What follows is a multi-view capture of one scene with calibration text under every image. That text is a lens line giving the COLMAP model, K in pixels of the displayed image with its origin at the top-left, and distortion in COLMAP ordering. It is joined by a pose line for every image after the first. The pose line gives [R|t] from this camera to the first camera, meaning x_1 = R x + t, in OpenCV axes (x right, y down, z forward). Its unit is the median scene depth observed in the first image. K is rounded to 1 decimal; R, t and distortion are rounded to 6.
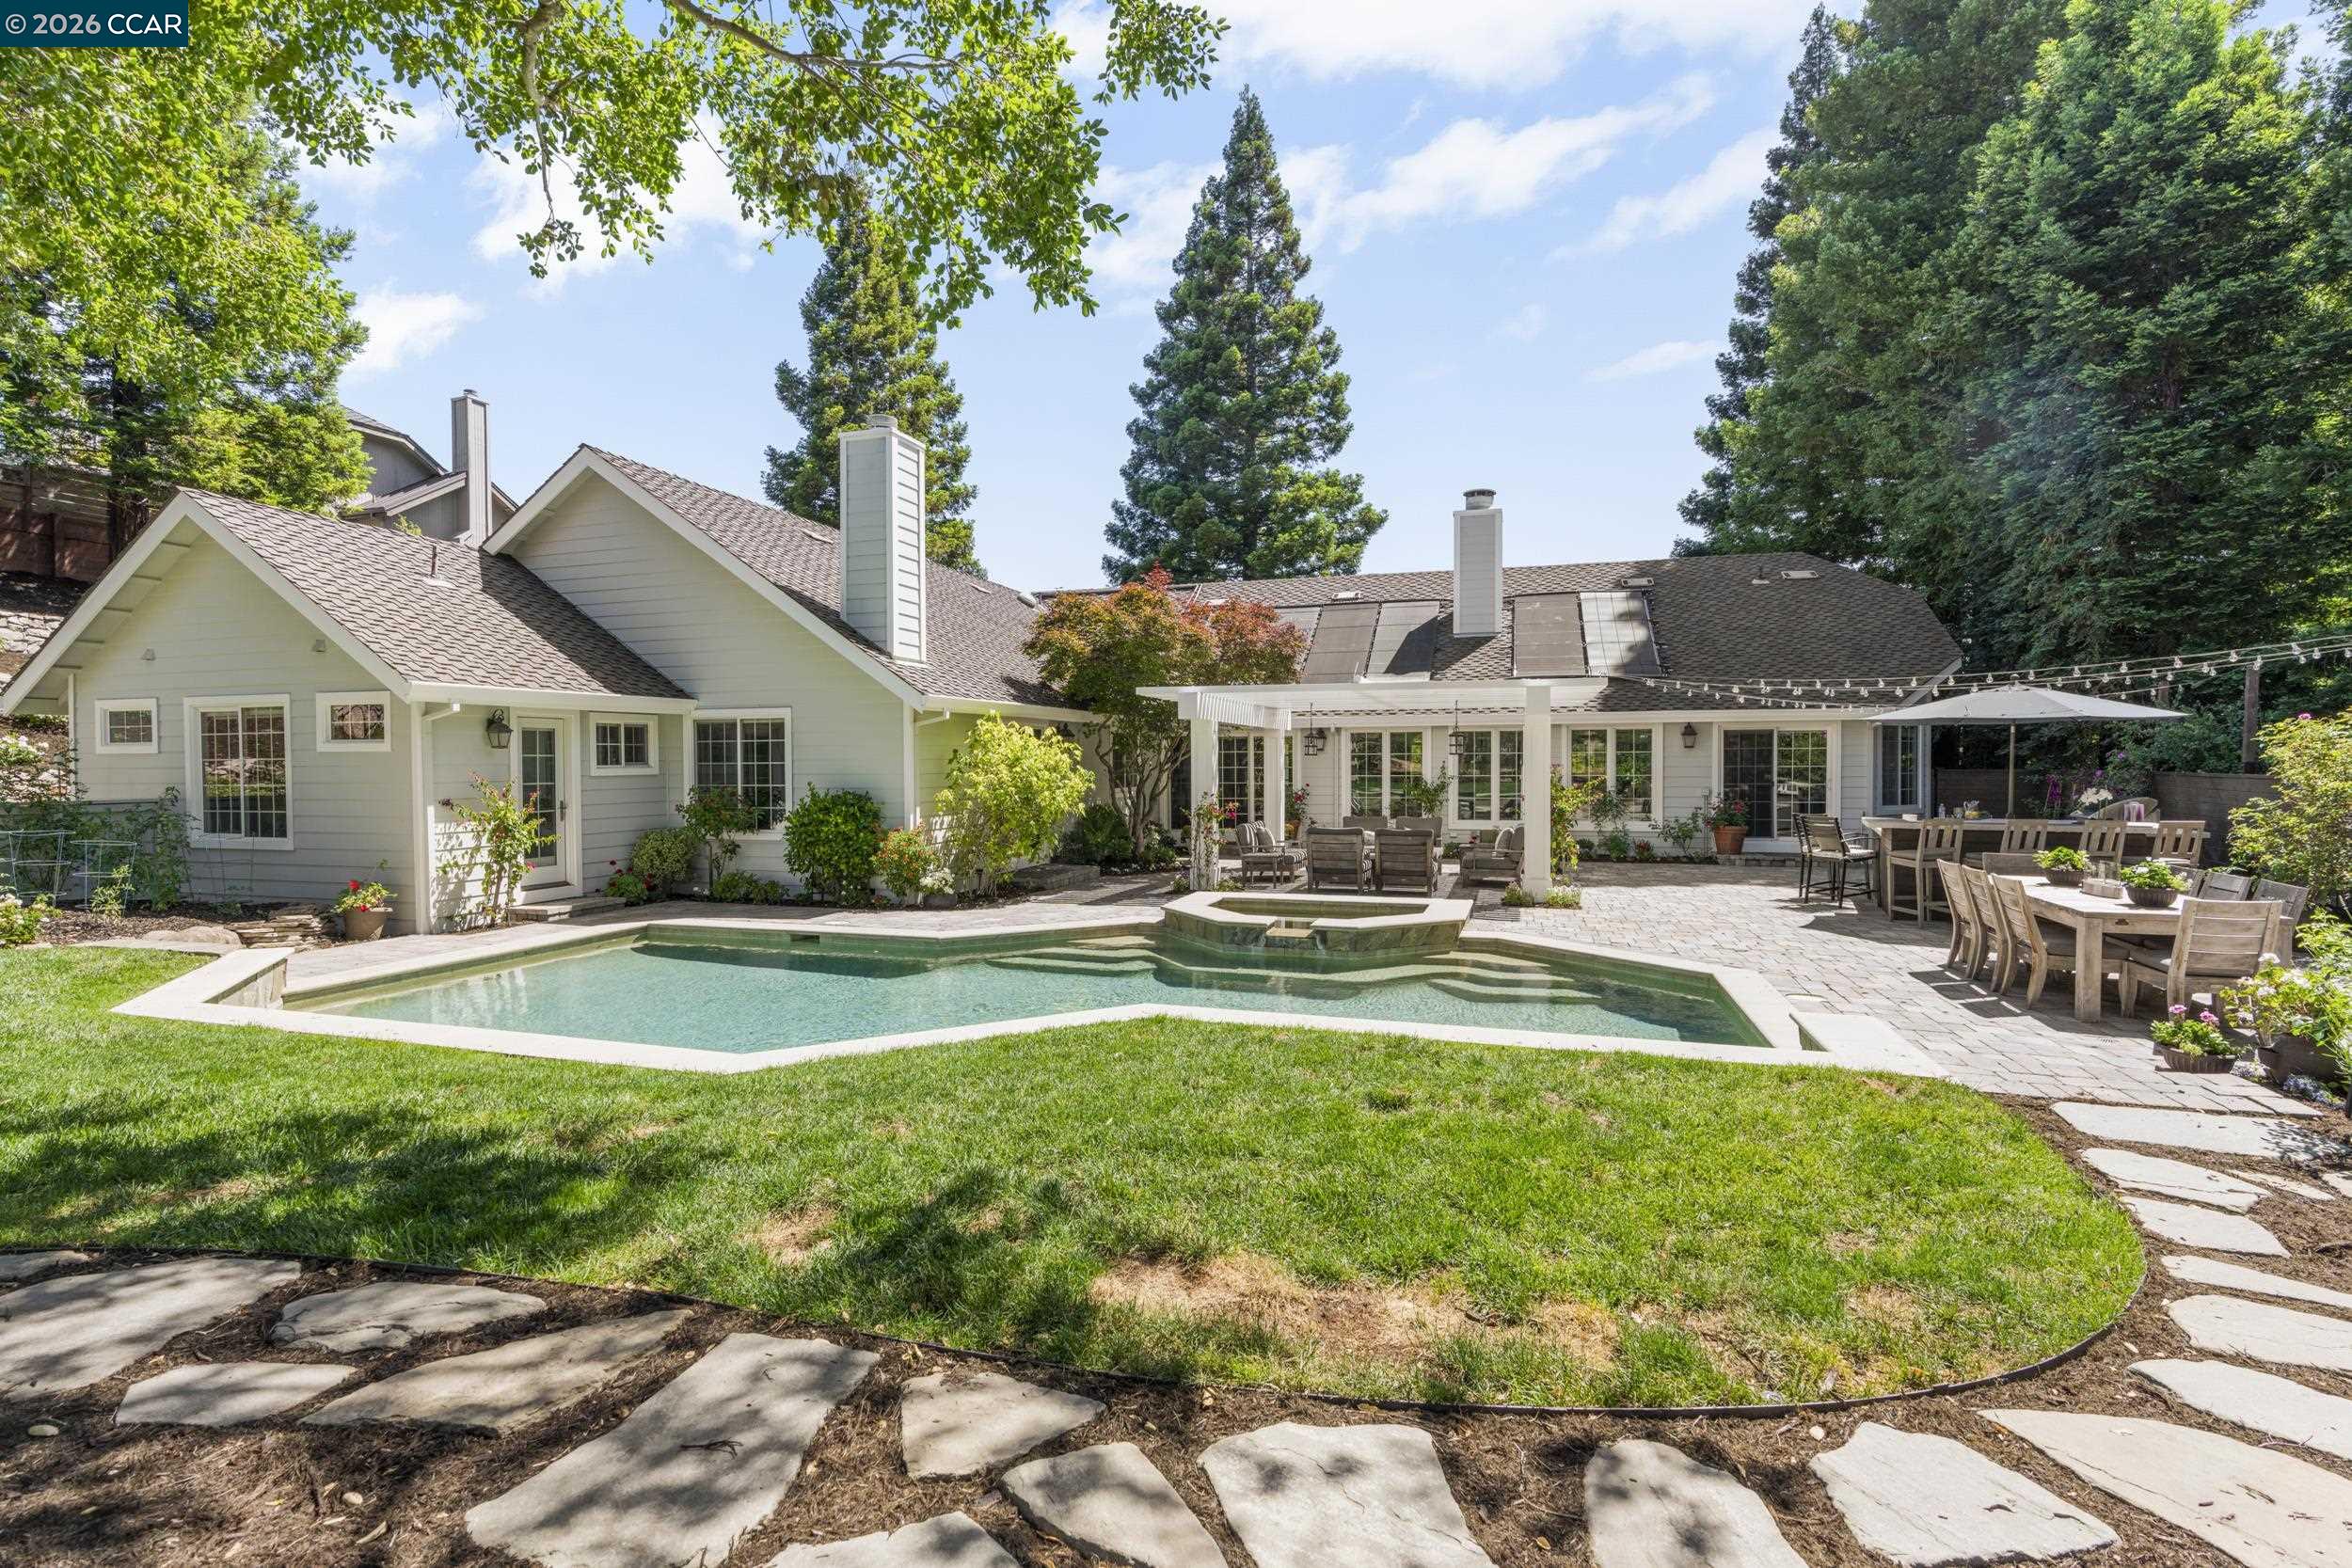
lens RADIAL K [[1076.5, 0, 1179.1], [0, 1076.5, 789.0], [0, 0, 1]] dist [-0.011860, -0.000526]
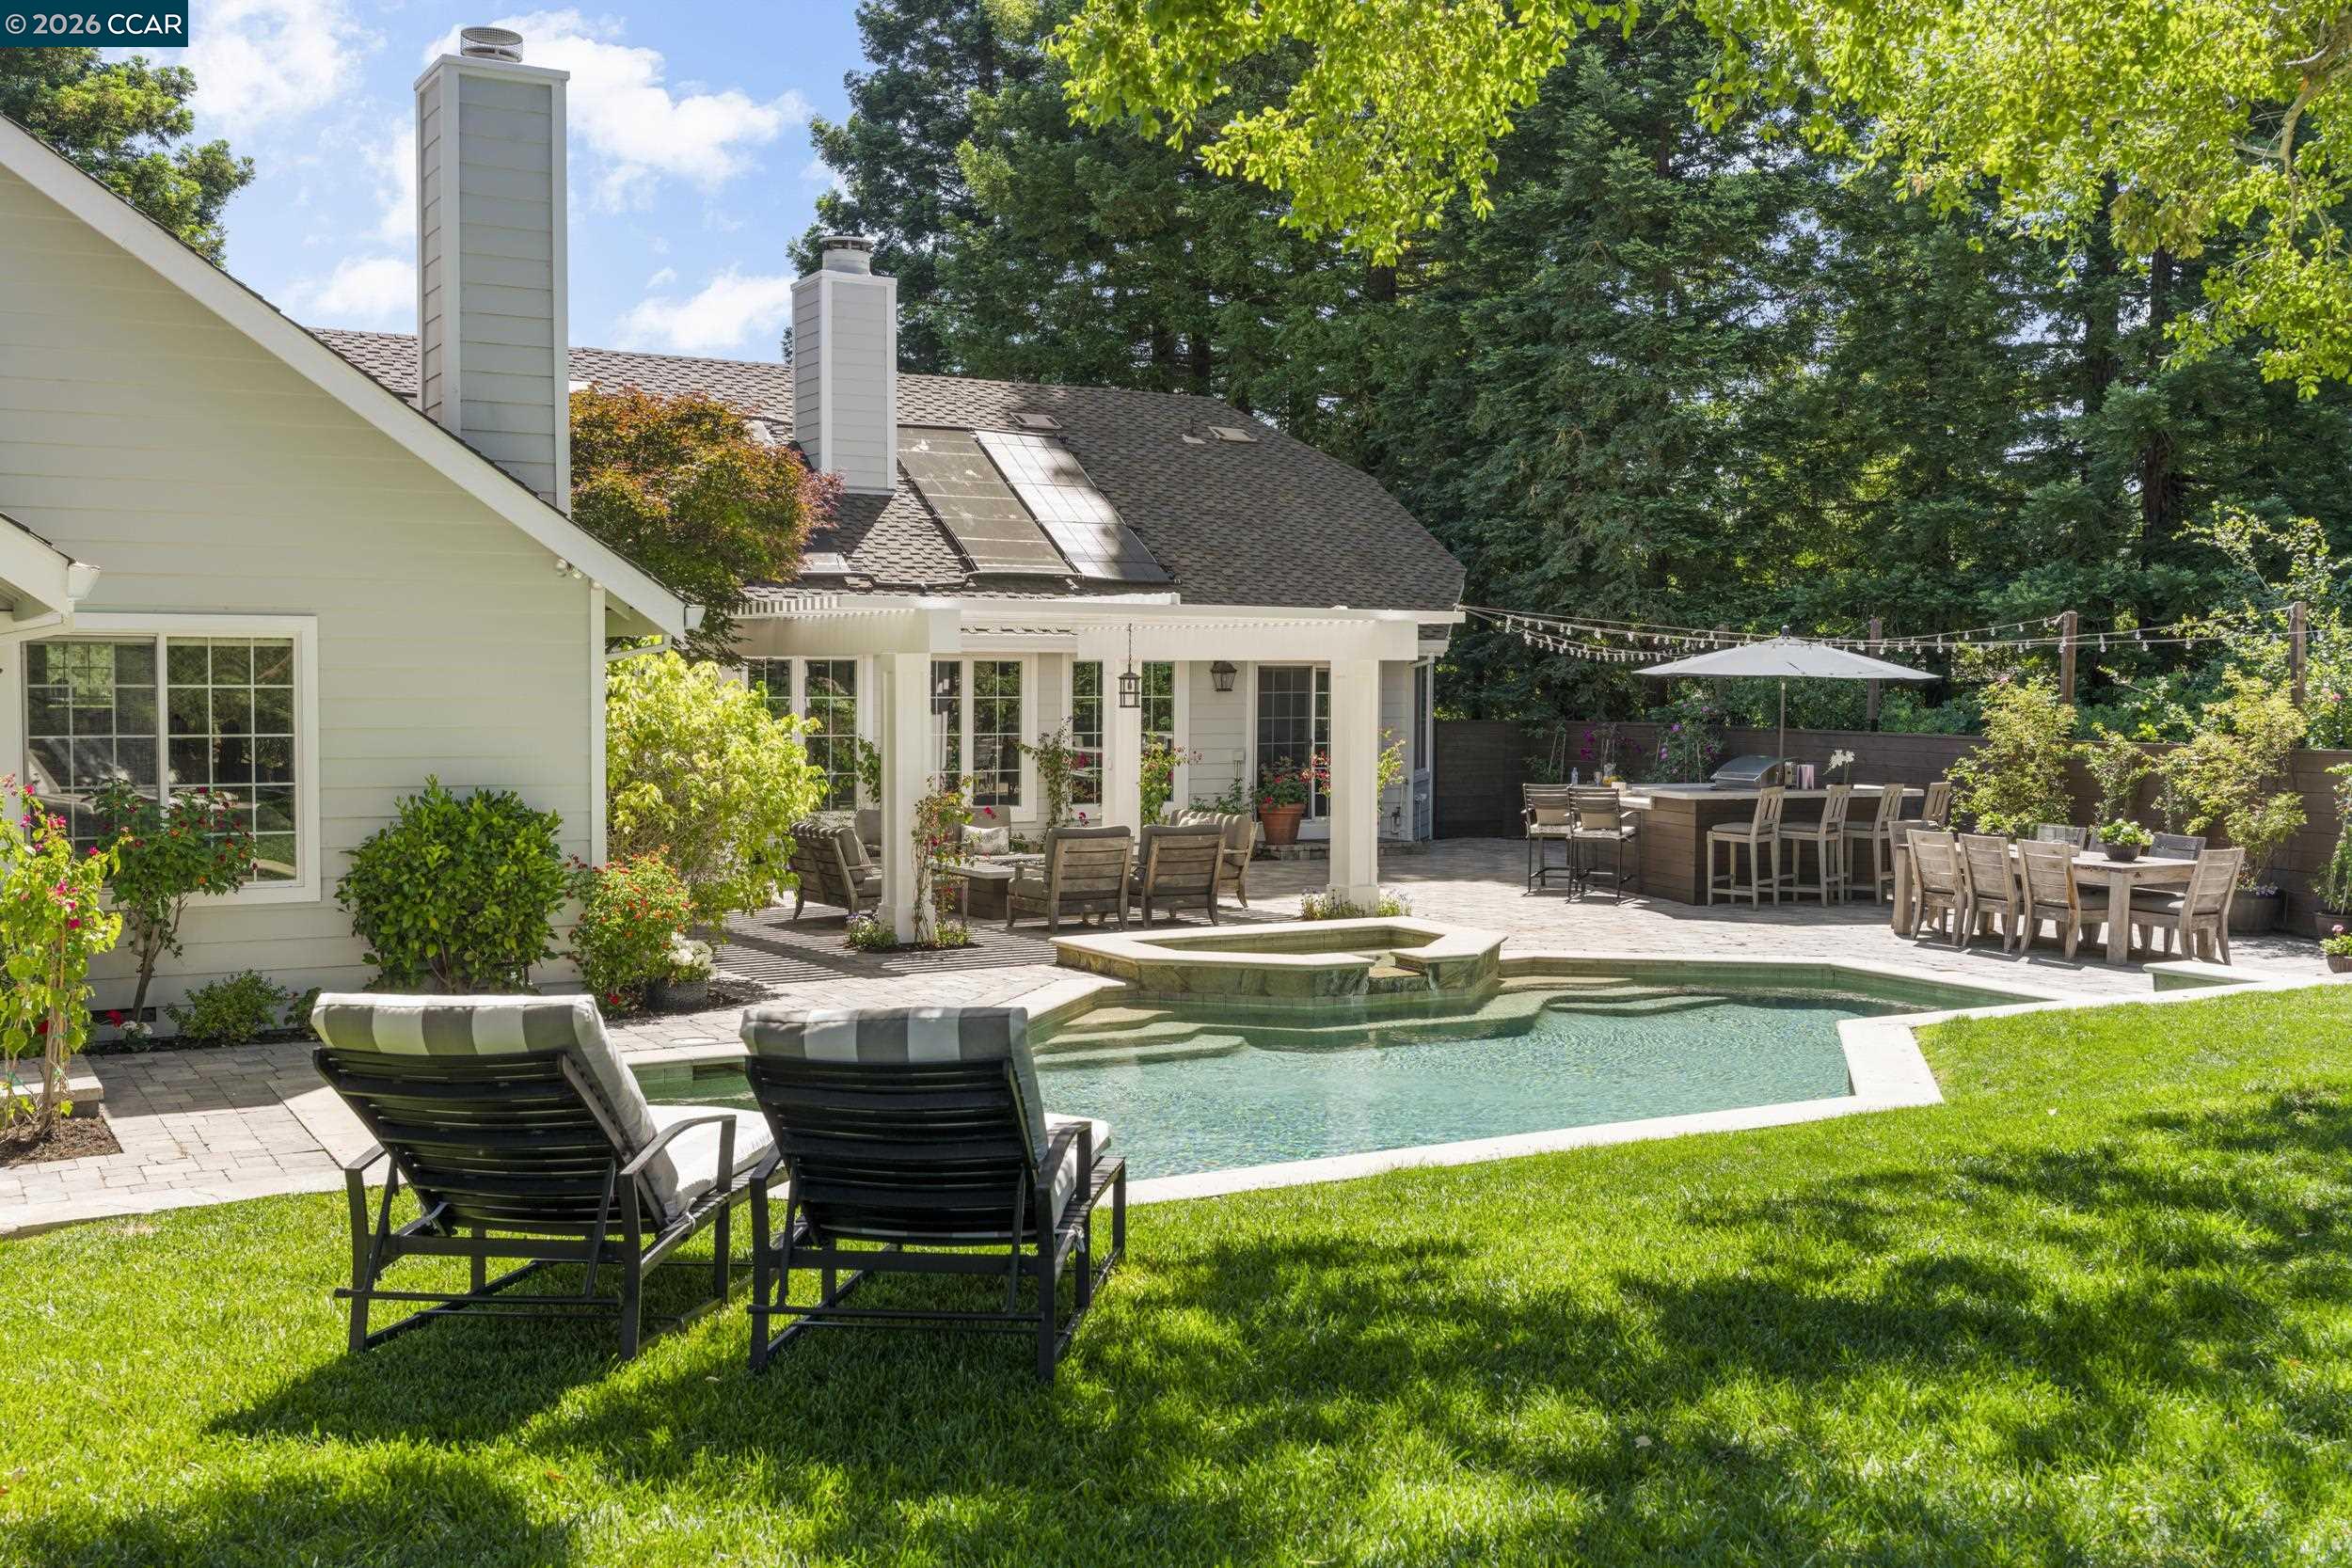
lens RADIAL K [[2302.9, 0, 1174.6], [0, 2302.9, 780.3], [0, 0, 1]] dist [0.006540, 0.000000]
pose [[0.670002, -0.026199, 0.741897, -0.669053], [0.010630, 0.999613, 0.025701, -0.020803], [-0.742283, -0.009333, 0.670021, 0.045019]]
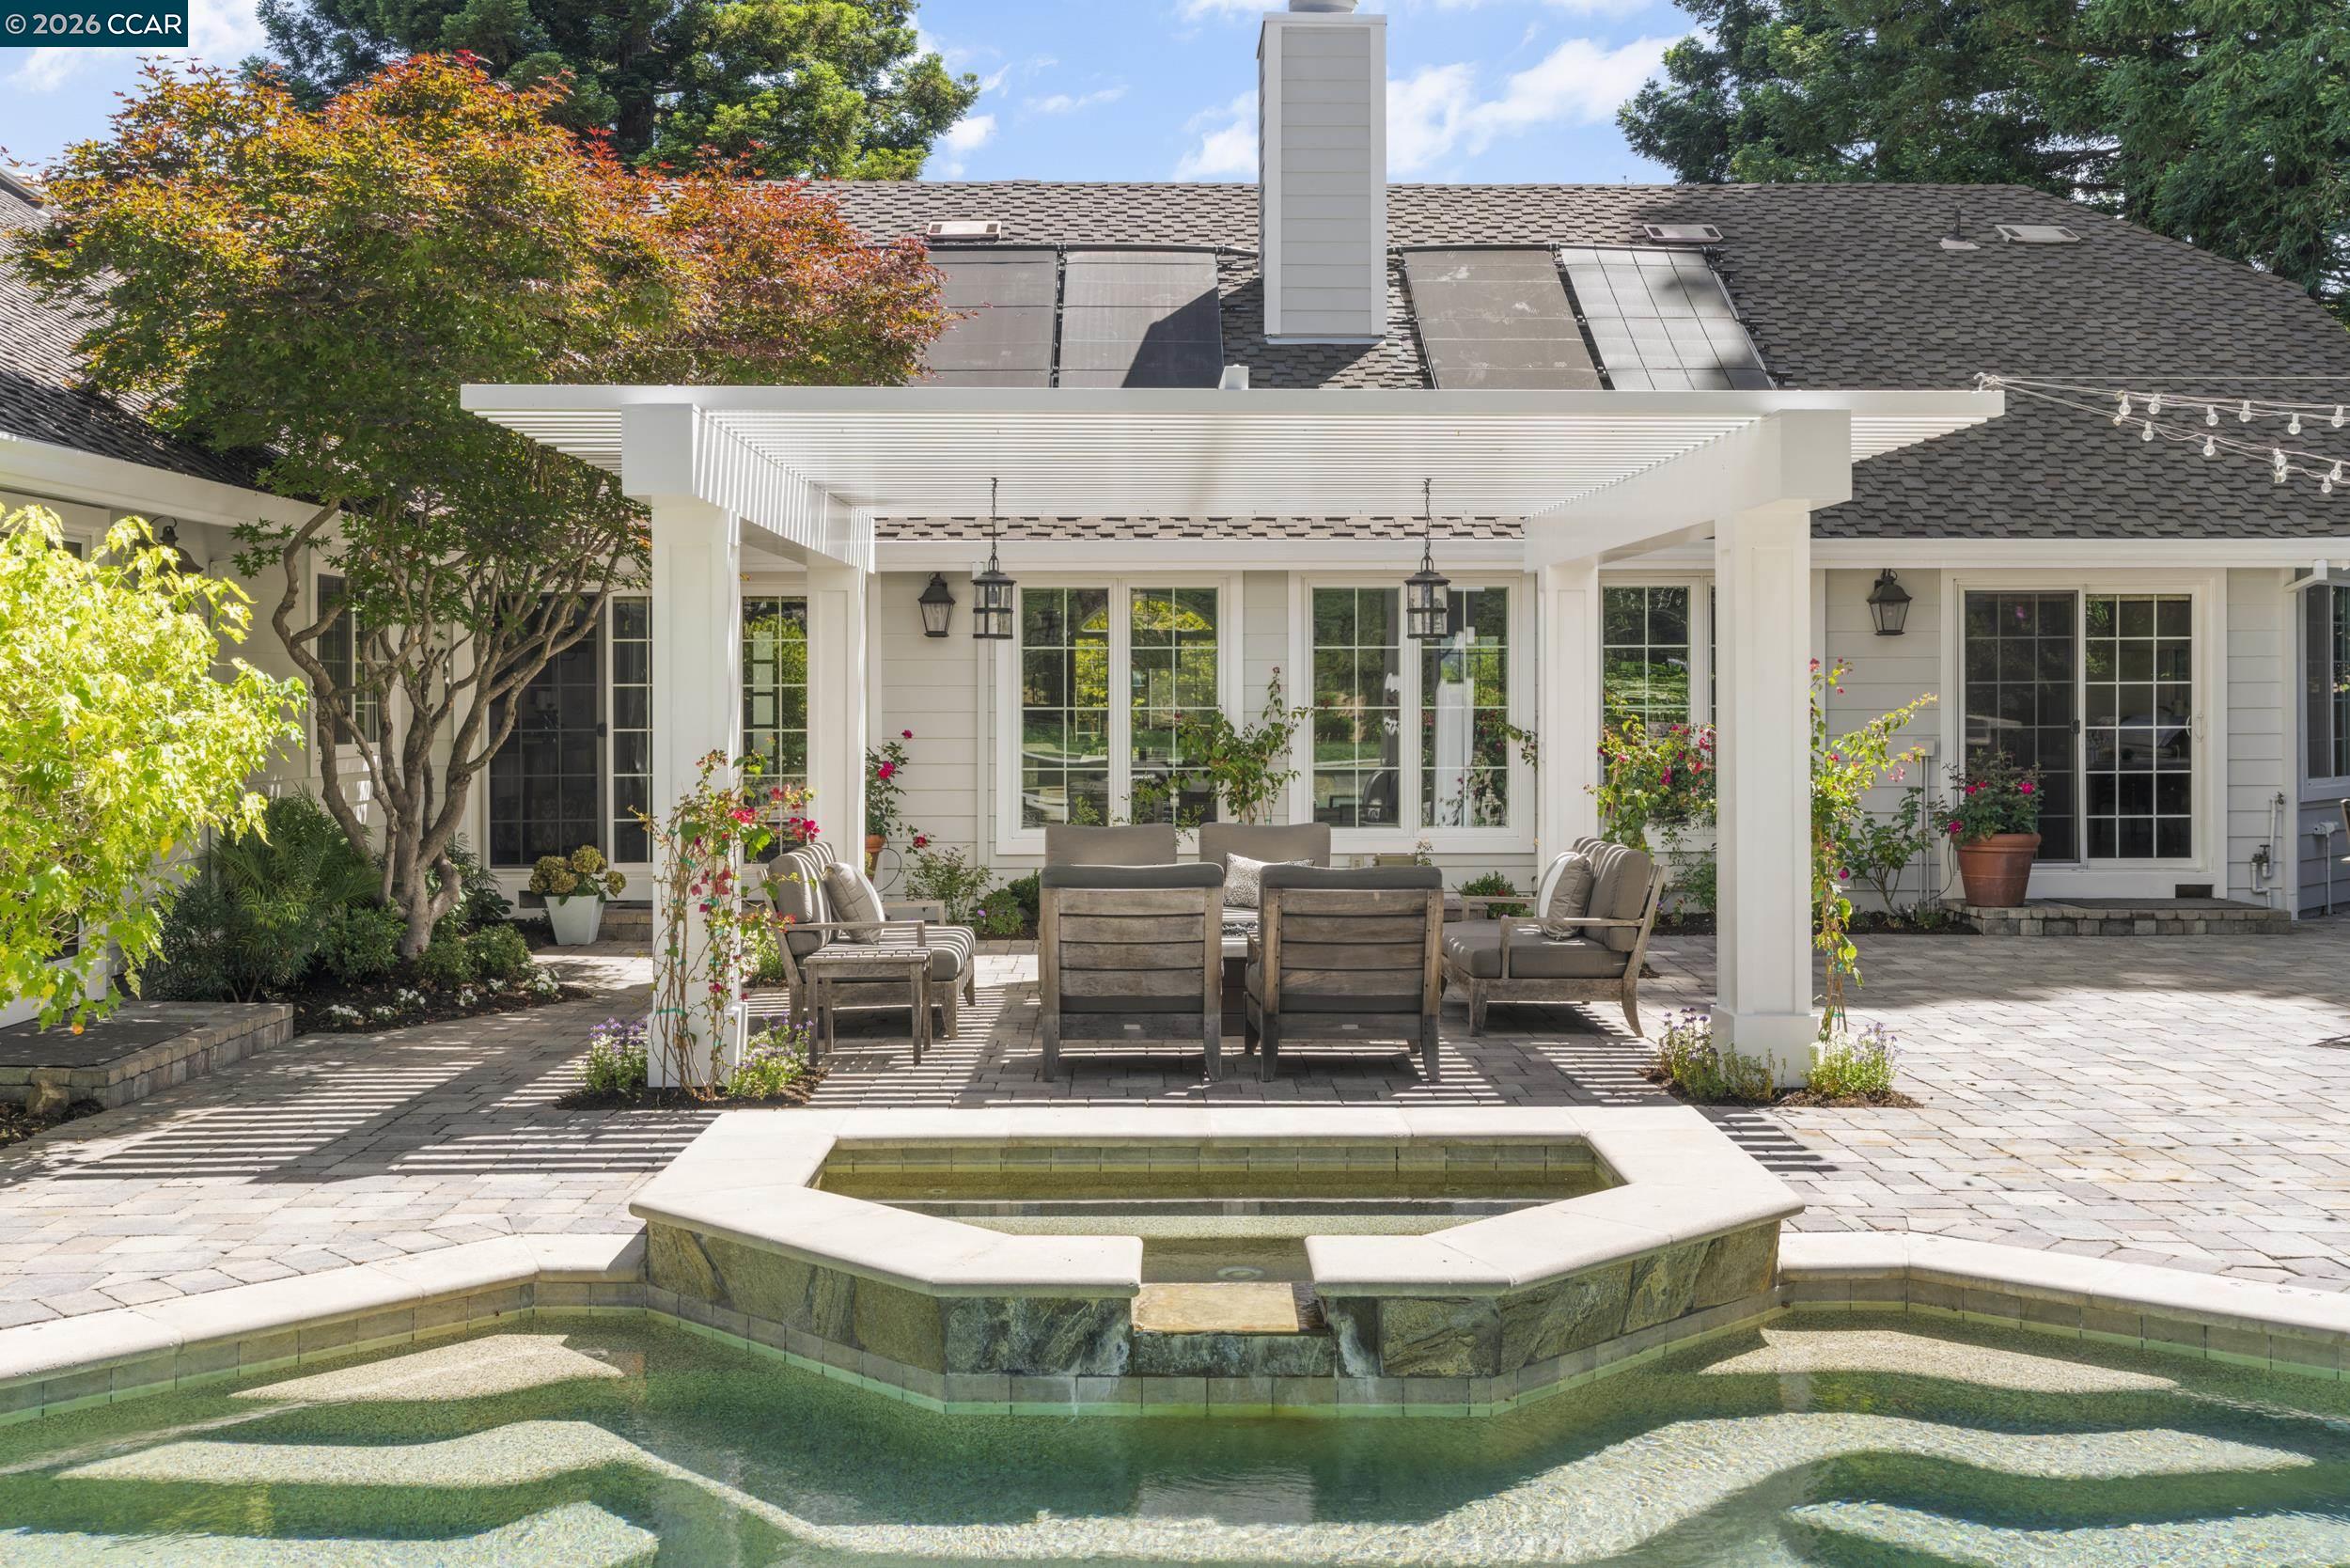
lens RADIAL K [[2342.8, 0, 1168.6], [0, 2342.8, 689.2], [0, 0, 1]] dist [-0.001994, 0.000000]
pose [[0.948799, 0.003092, 0.315865, -0.046620], [0.005637, 0.999627, -0.026716, 0.002935], [-0.315830, 0.027128, 0.948428, 0.289418]]
